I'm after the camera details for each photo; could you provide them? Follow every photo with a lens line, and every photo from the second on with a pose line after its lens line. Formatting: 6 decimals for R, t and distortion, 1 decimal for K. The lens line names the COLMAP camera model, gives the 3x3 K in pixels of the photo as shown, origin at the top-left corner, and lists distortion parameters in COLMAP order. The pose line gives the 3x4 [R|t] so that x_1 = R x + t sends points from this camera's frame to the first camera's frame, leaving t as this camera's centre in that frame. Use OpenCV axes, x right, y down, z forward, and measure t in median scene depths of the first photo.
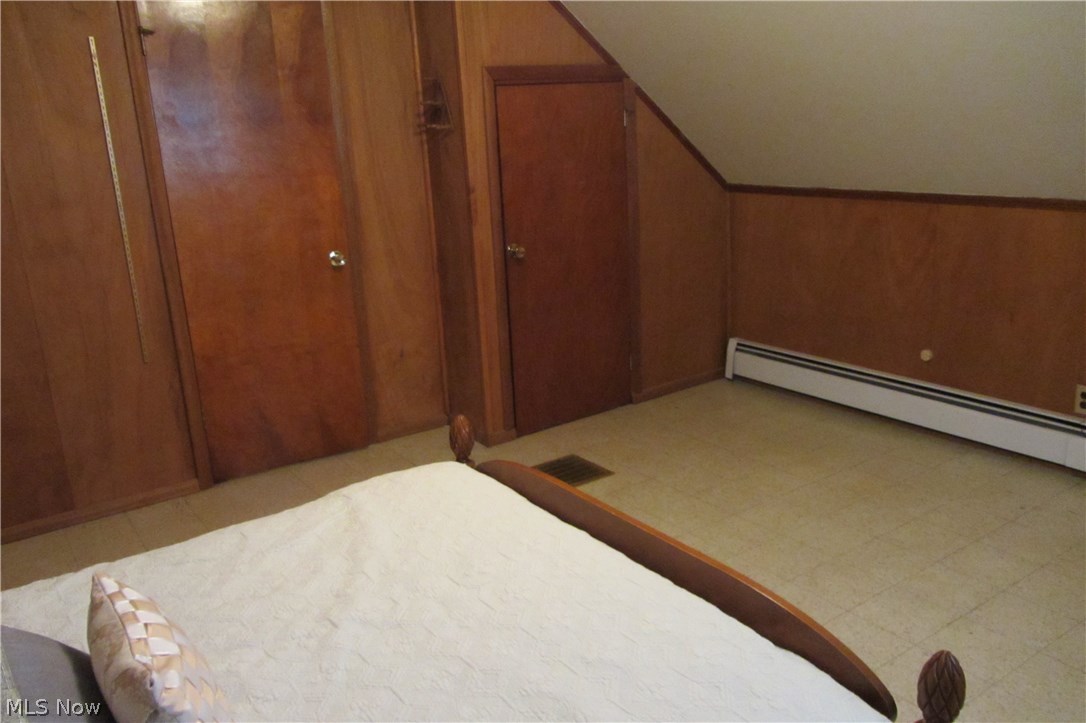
lens RADIAL K [[914.6, 0, 543.0], [0, 914.6, 361.5], [0, 0, 1]] dist [-0.037734, 0.014003]
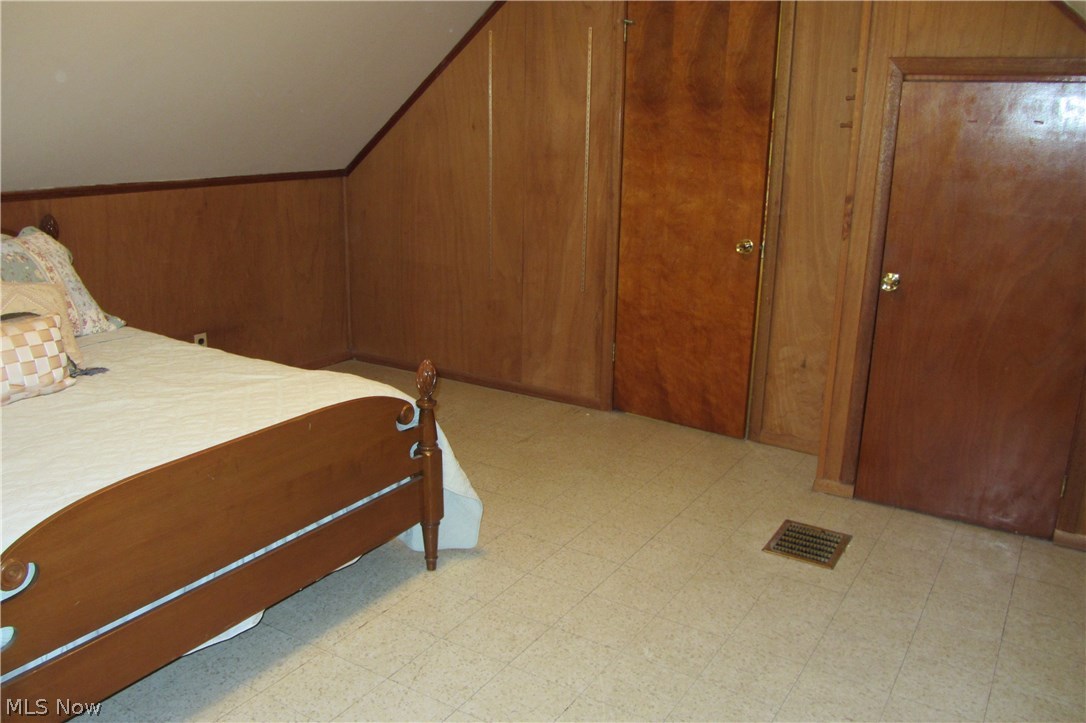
lens RADIAL K [[902.2, 0, 543.0], [0, 902.2, 361.5], [0, 0, 1]] dist [-0.005723, 0.001241]
pose [[0.386738, 0.303870, -0.870687, 0.609781], [-0.287109, 0.936903, 0.199452, -0.132504], [0.876357, 0.172846, 0.449580, 0.391725]]
